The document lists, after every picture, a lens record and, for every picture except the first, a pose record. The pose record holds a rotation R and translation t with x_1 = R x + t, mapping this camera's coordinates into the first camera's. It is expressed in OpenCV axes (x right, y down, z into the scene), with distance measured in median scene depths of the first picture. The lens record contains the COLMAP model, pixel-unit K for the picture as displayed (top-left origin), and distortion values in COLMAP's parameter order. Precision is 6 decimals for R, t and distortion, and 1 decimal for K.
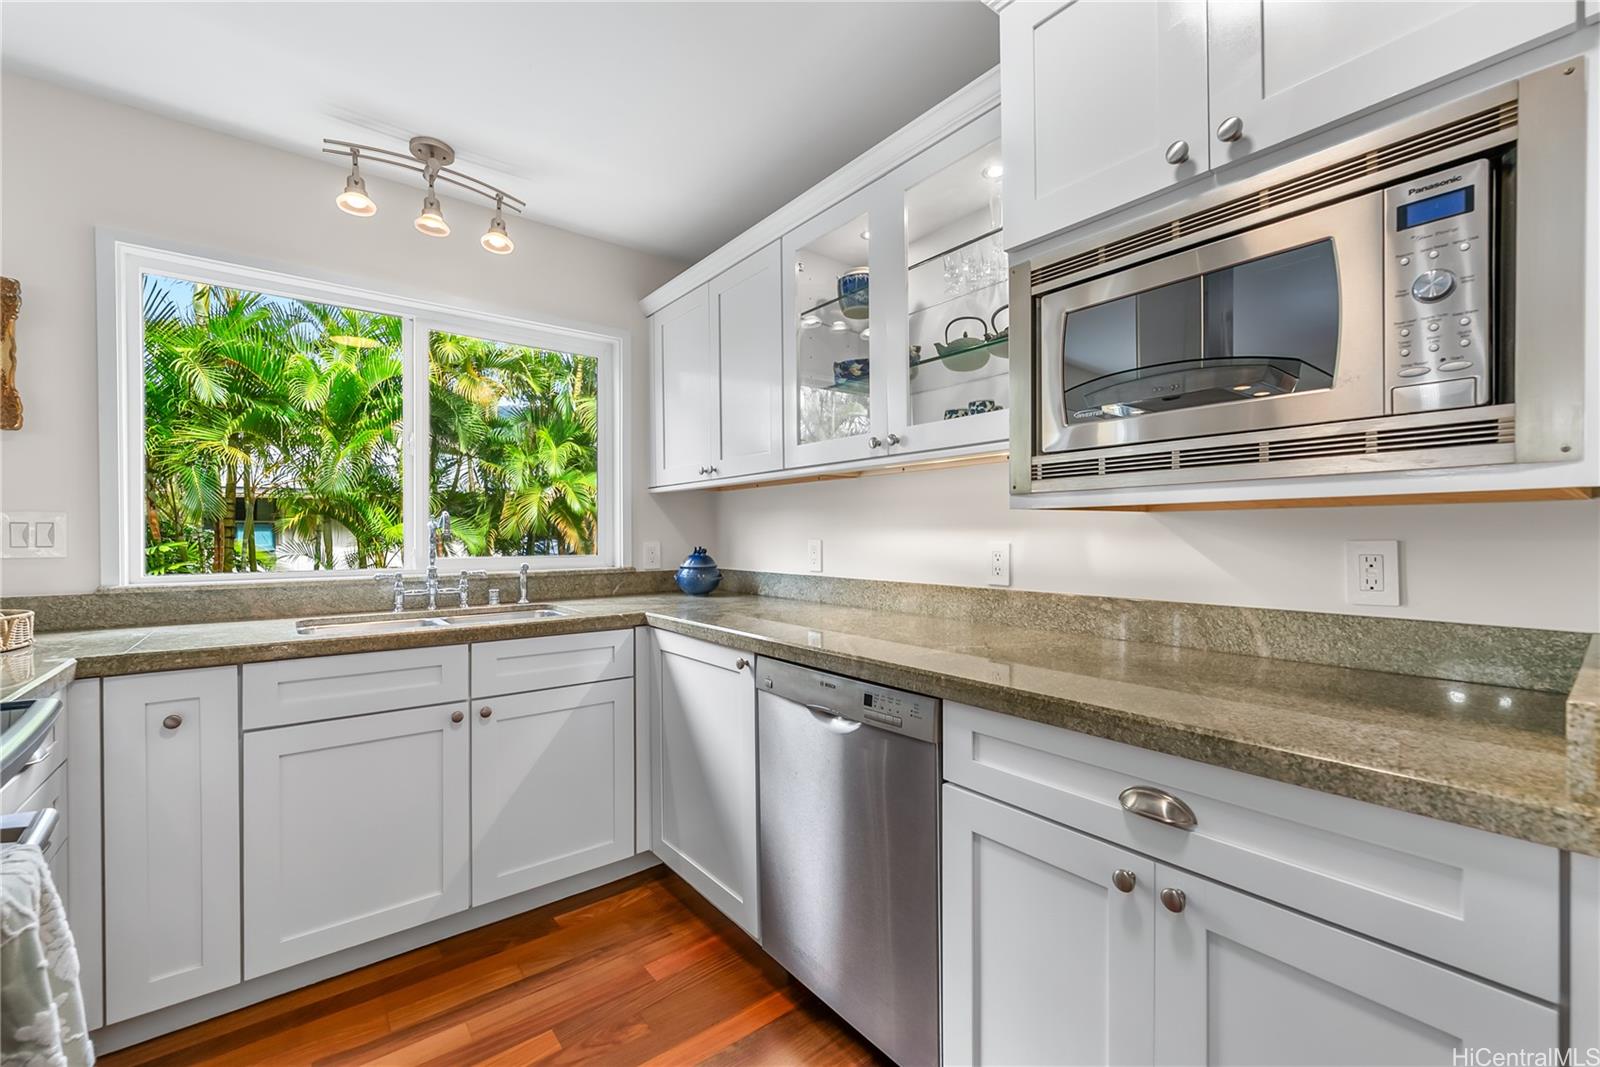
lens RADIAL K [[659.0, 0, 798.1], [0, 659.0, 536.9], [0, 0, 1]] dist [0.004457, -0.000800]
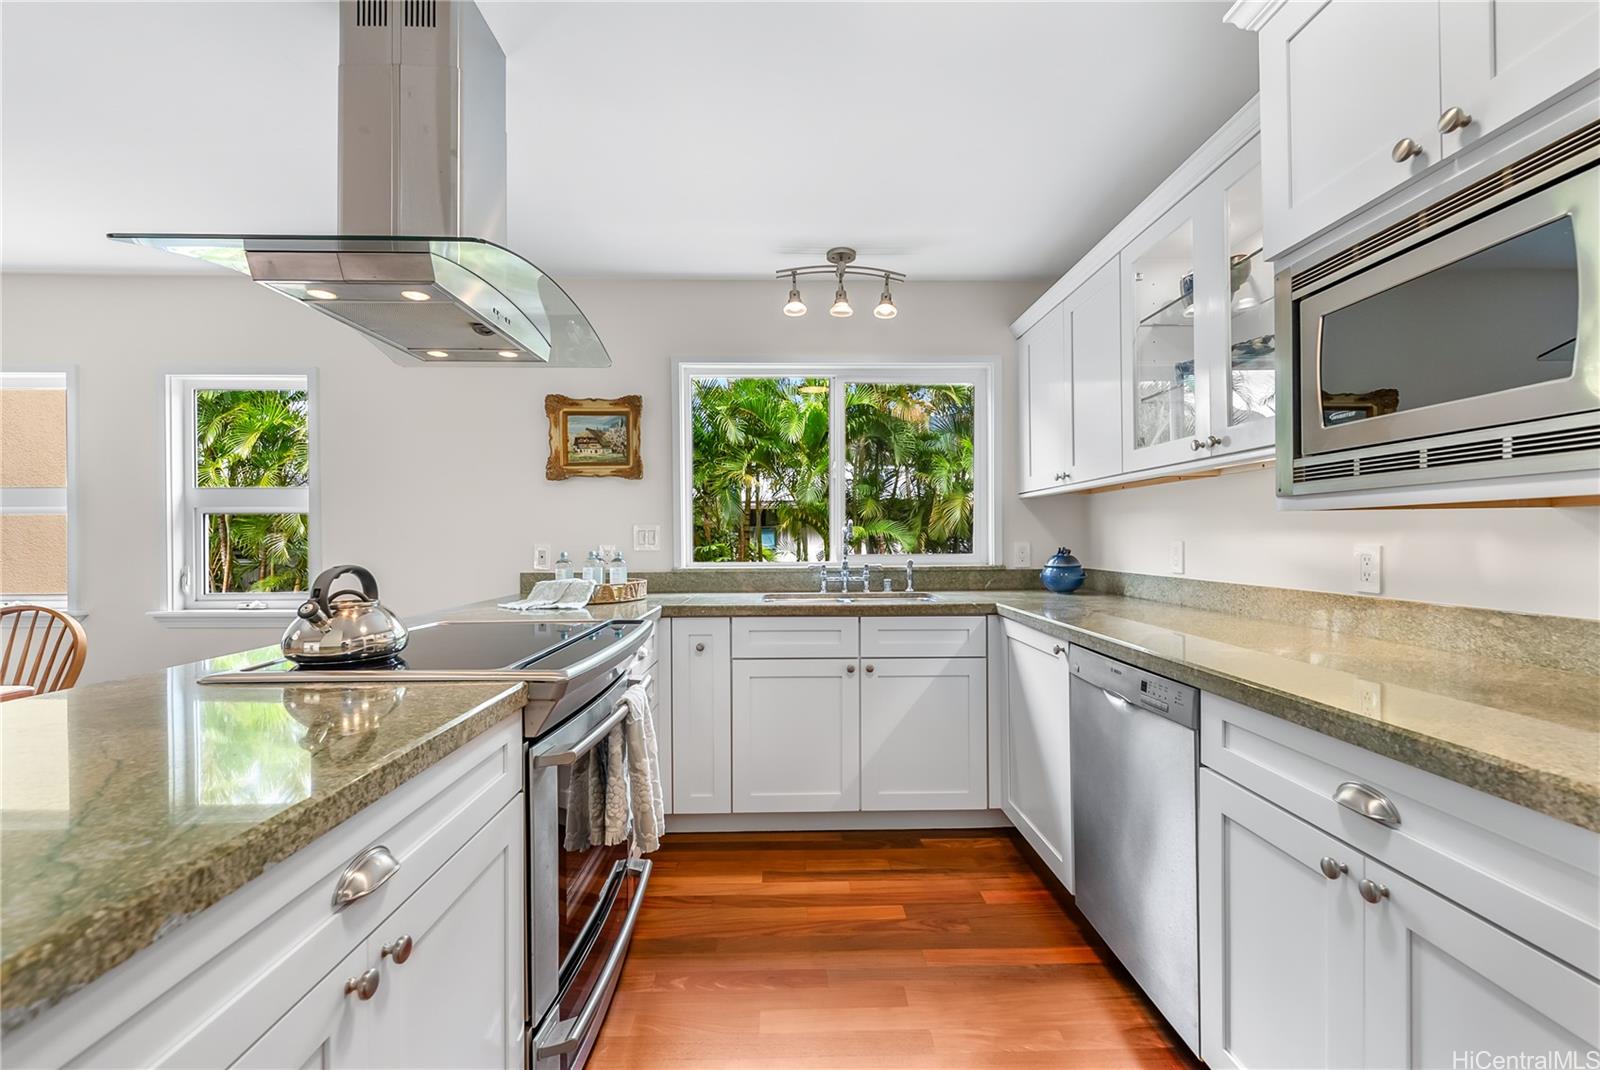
lens RADIAL K [[659.0, 0, 798.1], [0, 659.0, 538.4], [0, 0, 1]] dist [0.004457, -0.000800]
pose [[0.800302, -0.000796, -0.599596, 0.196704], [0.001473, 0.999999, 0.000639, -0.001144], [0.599595, -0.001395, 0.800303, -0.149663]]
